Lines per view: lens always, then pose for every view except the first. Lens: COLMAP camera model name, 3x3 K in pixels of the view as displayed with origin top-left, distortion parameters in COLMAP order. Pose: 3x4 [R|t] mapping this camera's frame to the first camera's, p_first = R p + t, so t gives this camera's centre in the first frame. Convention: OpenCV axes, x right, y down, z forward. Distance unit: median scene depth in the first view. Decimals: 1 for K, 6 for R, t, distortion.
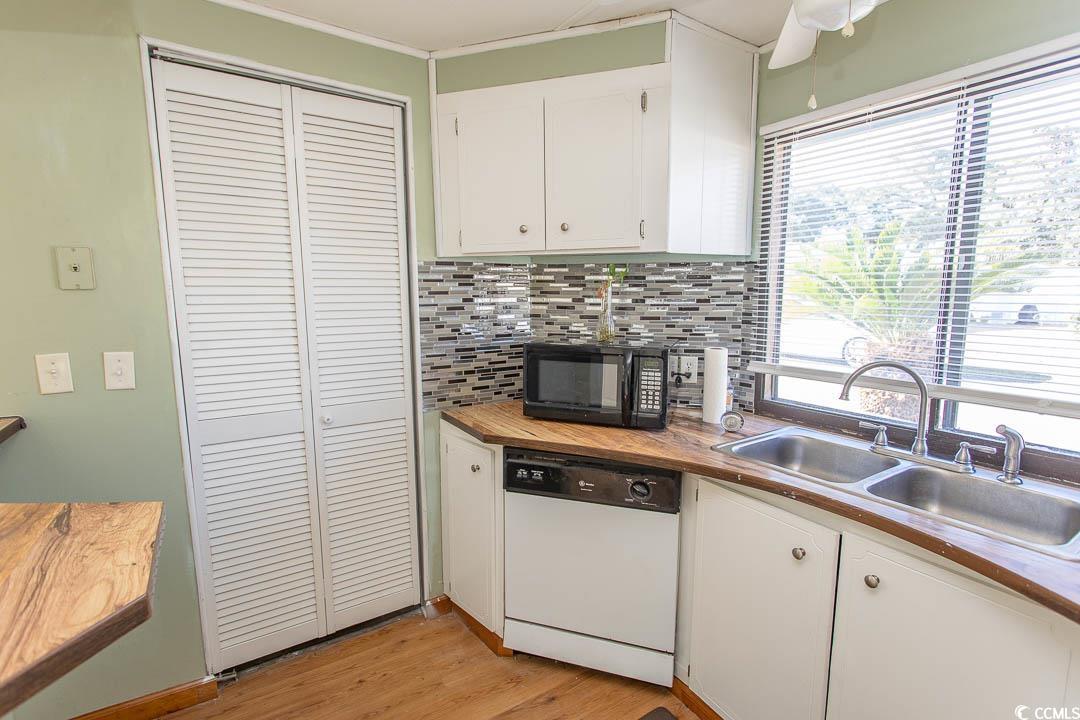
lens RADIAL K [[510.7, 0, 536.4], [0, 510.7, 355.9], [0, 0, 1]] dist [0.001389, 0.001069]
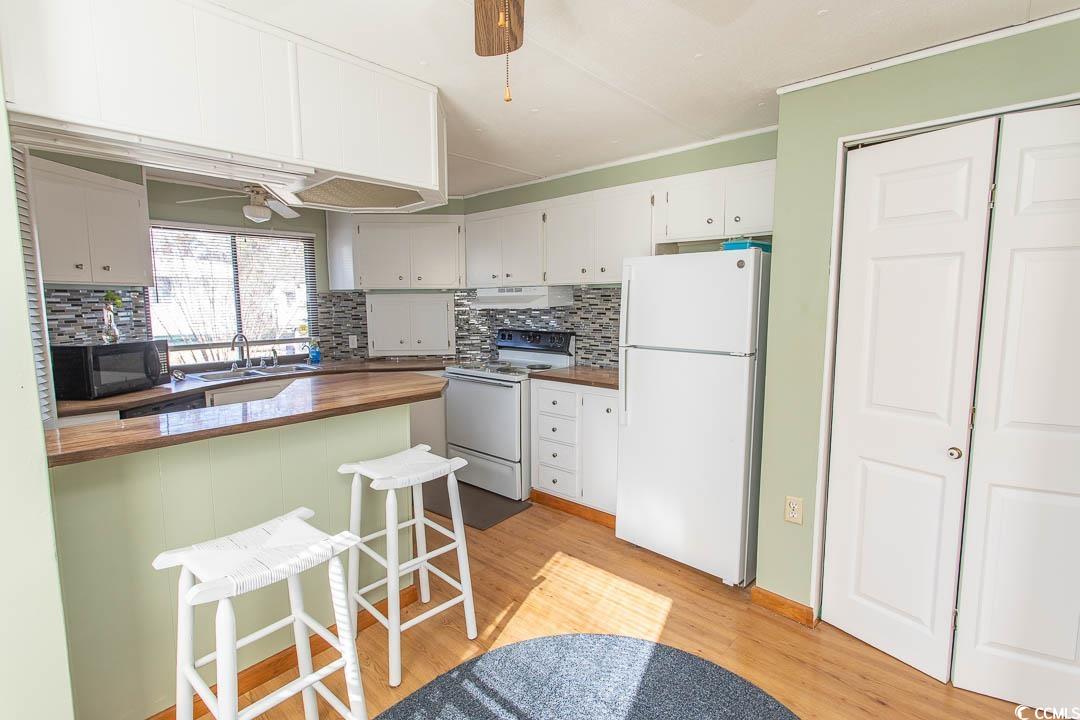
lens RADIAL K [[510.7, 0, 536.4], [0, 510.7, 355.9], [0, 0, 1]] dist [0.001389, 0.001069]
pose [[-0.262902, -0.103990, 0.959202, -1.675847], [0.138016, 0.979897, 0.144061, -0.031355], [-0.954900, 0.170259, -0.243265, 0.166078]]
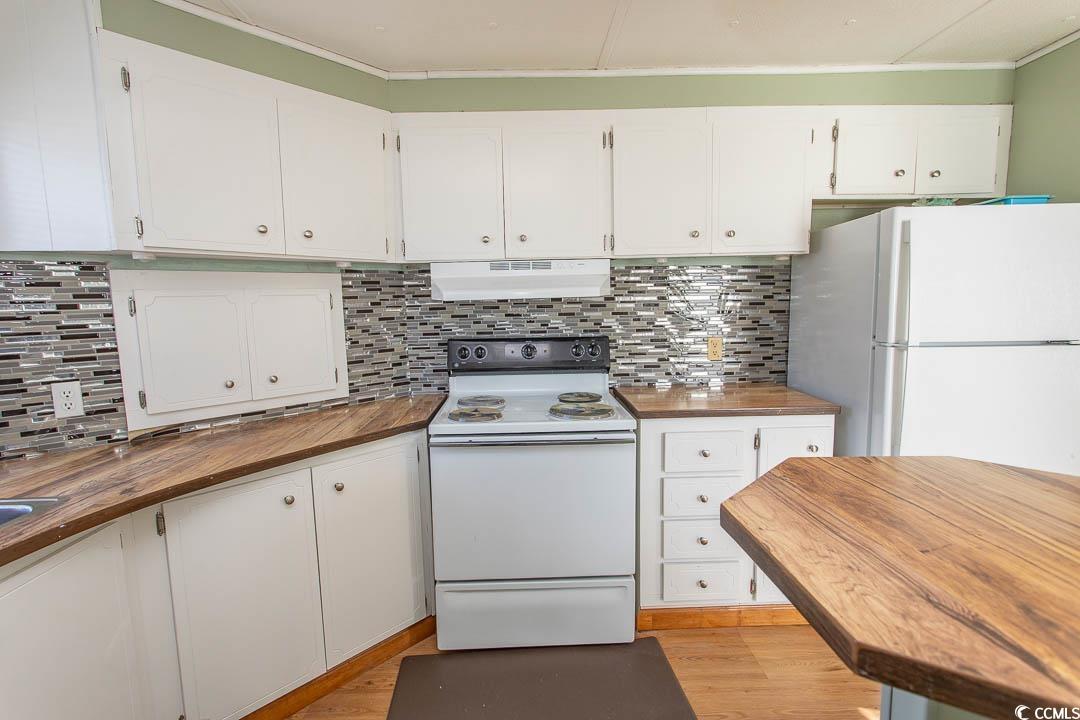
lens RADIAL K [[512.5, 0, 539.6], [0, 512.5, 356.8], [0, 0, 1]] dist [0.002700, -0.000122]
pose [[-0.854556, -0.040657, 0.517766, -0.344771], [0.089914, 0.970296, 0.224592, -0.063204], [-0.511518, 0.238480, -0.825516, 0.660078]]
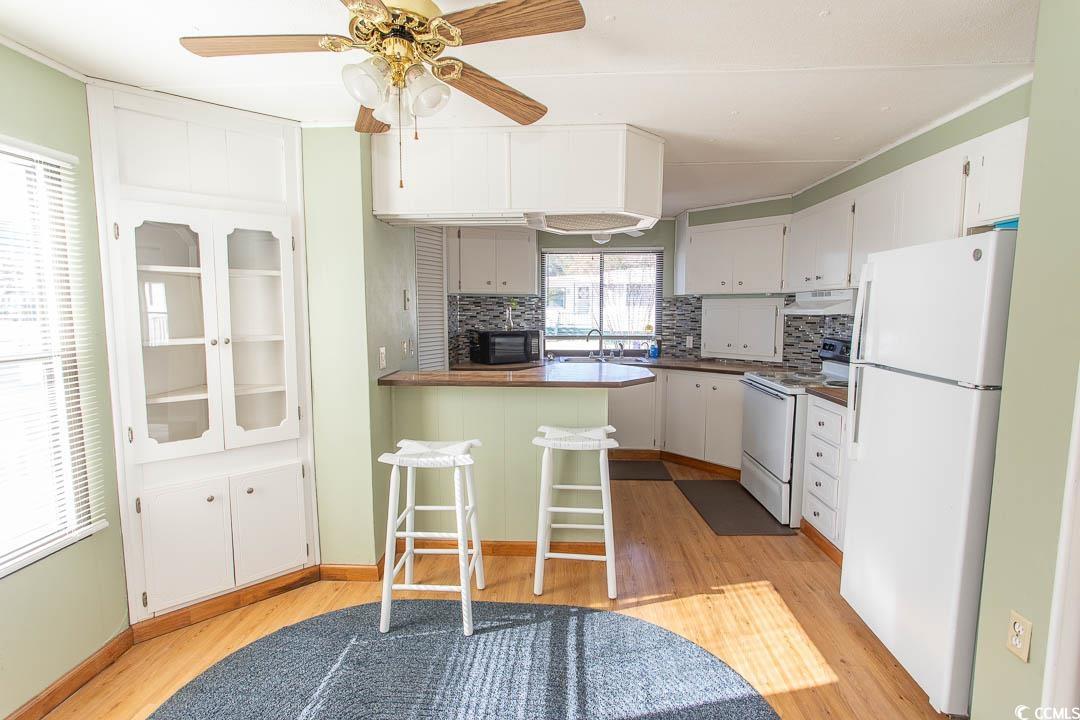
lens RADIAL K [[510.7, 0, 536.4], [0, 510.7, 355.9], [0, 0, 1]] dist [0.001389, 0.001069]
pose [[0.586564, -0.080119, 0.805930, -1.728002], [0.110371, 0.993719, 0.018459, 0.060444], [-0.802347, 0.078124, 0.591722, -0.491126]]
